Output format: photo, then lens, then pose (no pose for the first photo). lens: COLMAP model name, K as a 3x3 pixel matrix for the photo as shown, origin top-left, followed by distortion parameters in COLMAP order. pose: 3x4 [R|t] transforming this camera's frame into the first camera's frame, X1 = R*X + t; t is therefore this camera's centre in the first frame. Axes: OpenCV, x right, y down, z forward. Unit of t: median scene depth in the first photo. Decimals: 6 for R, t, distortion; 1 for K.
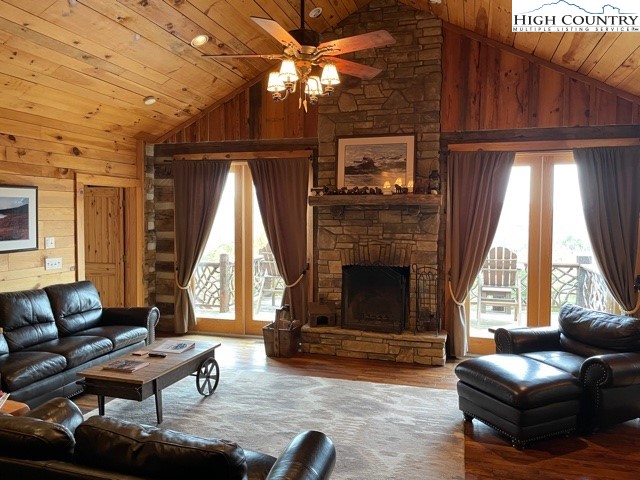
lens RADIAL K [[488.9, 0, 320.6], [0, 488.9, 238.5], [0, 0, 1]] dist [-0.001807, -0.000613]
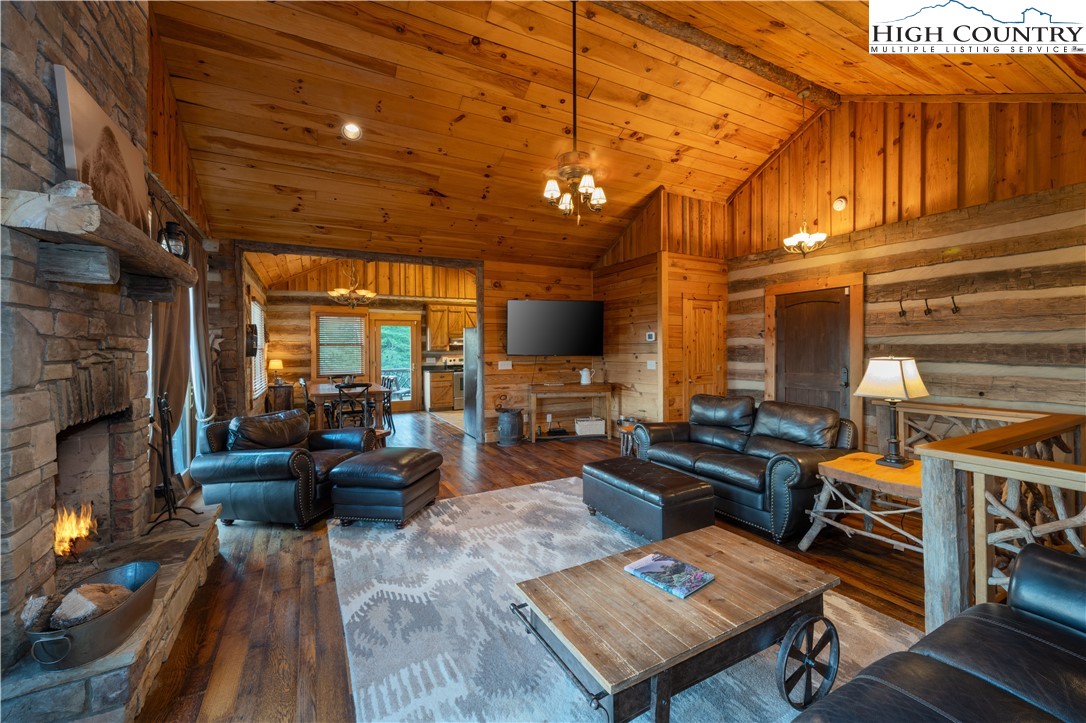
lens RADIAL K [[446.7, 0, 545.2], [0, 446.7, 355.0], [0, 0, 1]] dist [0.000332, 0.000026]
pose [[-0.714572, -0.009784, 0.699493, -0.579090], [0.038395, 0.997847, 0.053180, 0.001017], [-0.698507, 0.064858, -0.712658, 1.408953]]
